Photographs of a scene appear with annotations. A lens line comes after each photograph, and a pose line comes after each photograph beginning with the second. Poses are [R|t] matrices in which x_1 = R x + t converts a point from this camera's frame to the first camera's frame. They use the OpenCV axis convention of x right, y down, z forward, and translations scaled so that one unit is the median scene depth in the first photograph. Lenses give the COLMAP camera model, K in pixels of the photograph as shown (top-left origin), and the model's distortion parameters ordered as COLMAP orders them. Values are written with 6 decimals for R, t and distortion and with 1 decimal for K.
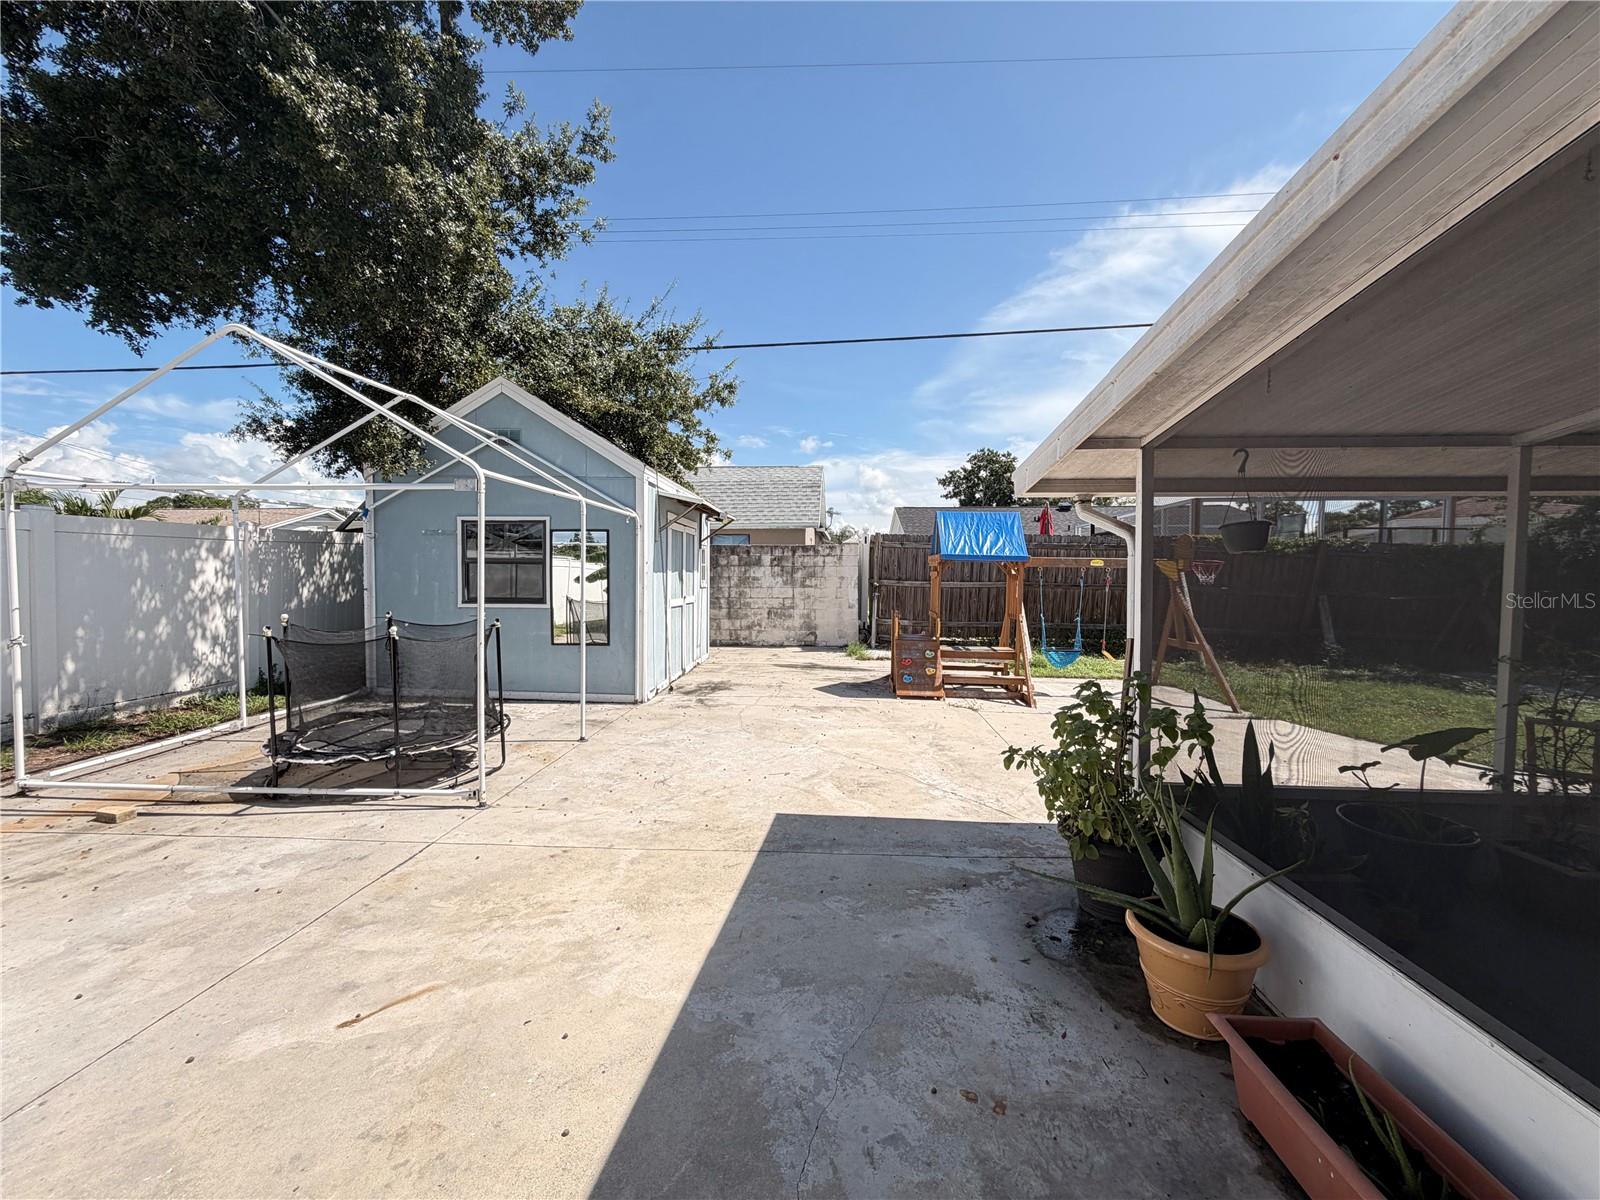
lens RADIAL K [[639.7, 0, 808.2], [0, 639.7, 601.5], [0, 0, 1]] dist [-0.000111, 0.000121]
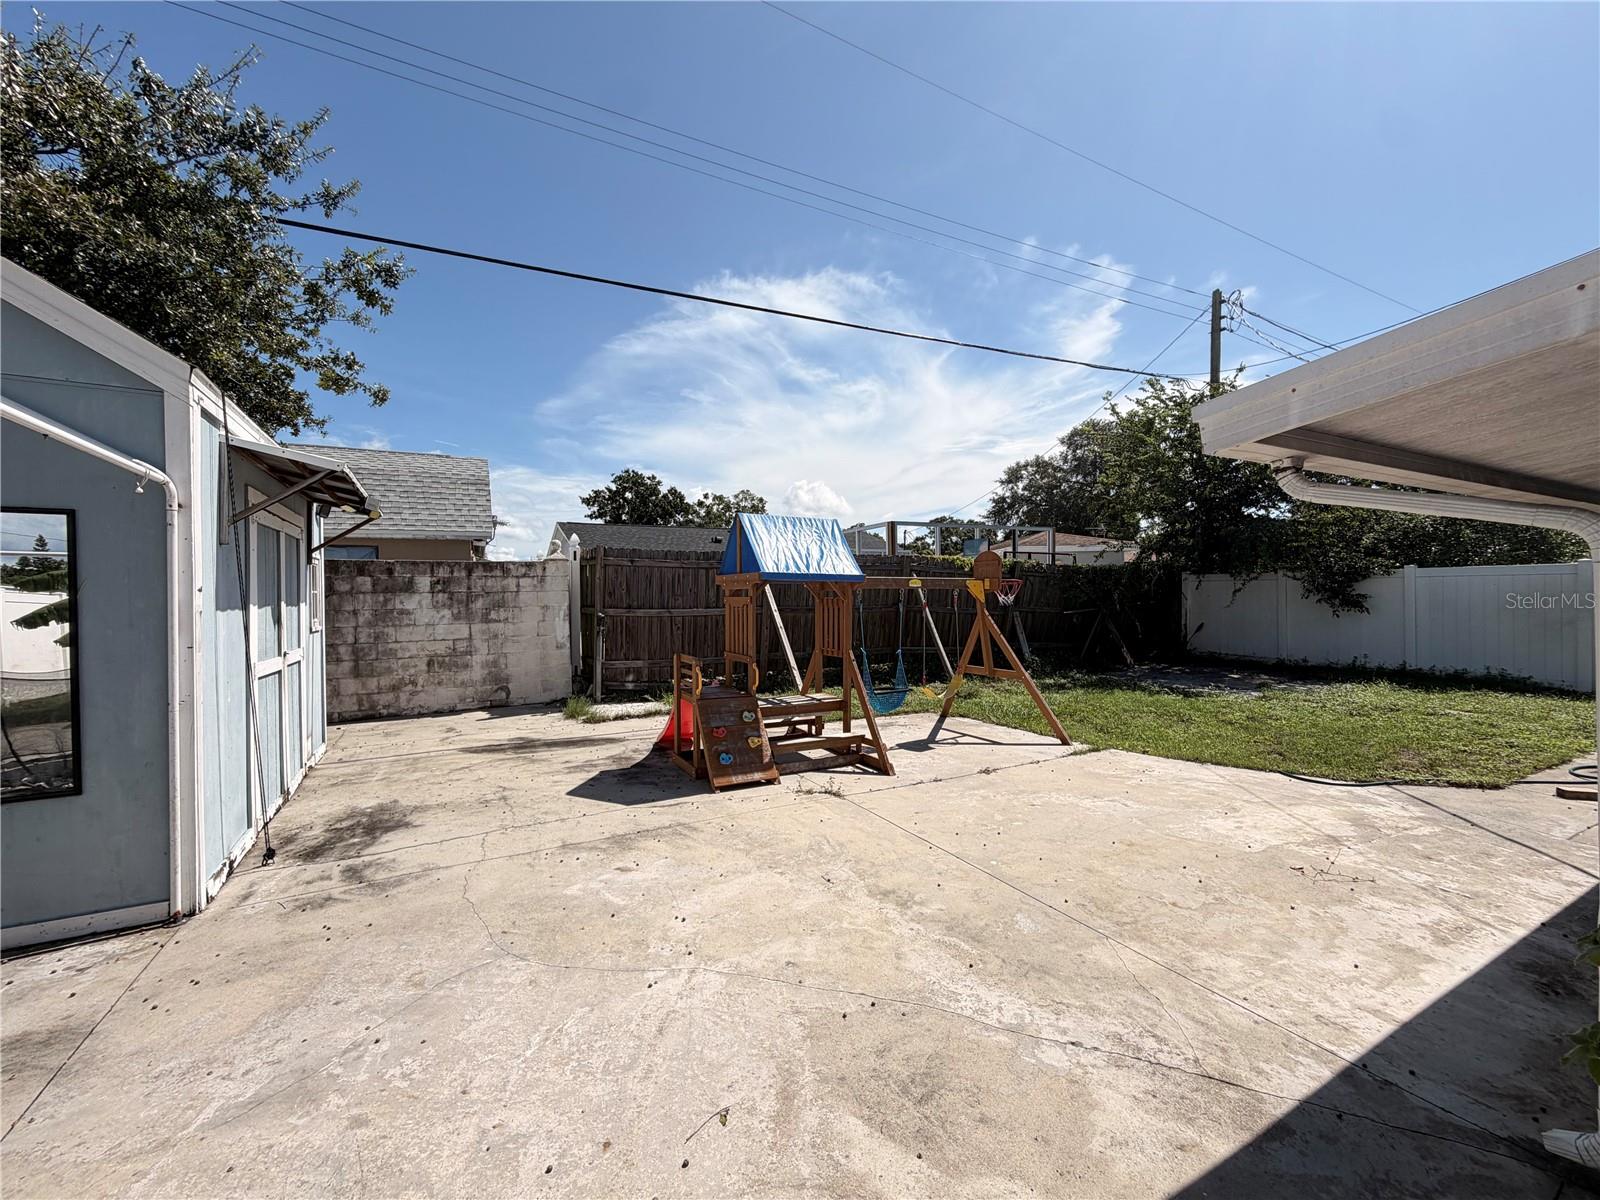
lens RADIAL K [[639.7, 0, 801.8], [0, 639.7, 600.9], [0, 0, 1]] dist [-0.000111, 0.000121]
pose [[0.856694, -0.022004, 0.515356, -0.100971], [0.040959, 0.998837, -0.025439, -0.019899], [-0.514197, 0.042902, 0.856599, 0.331584]]
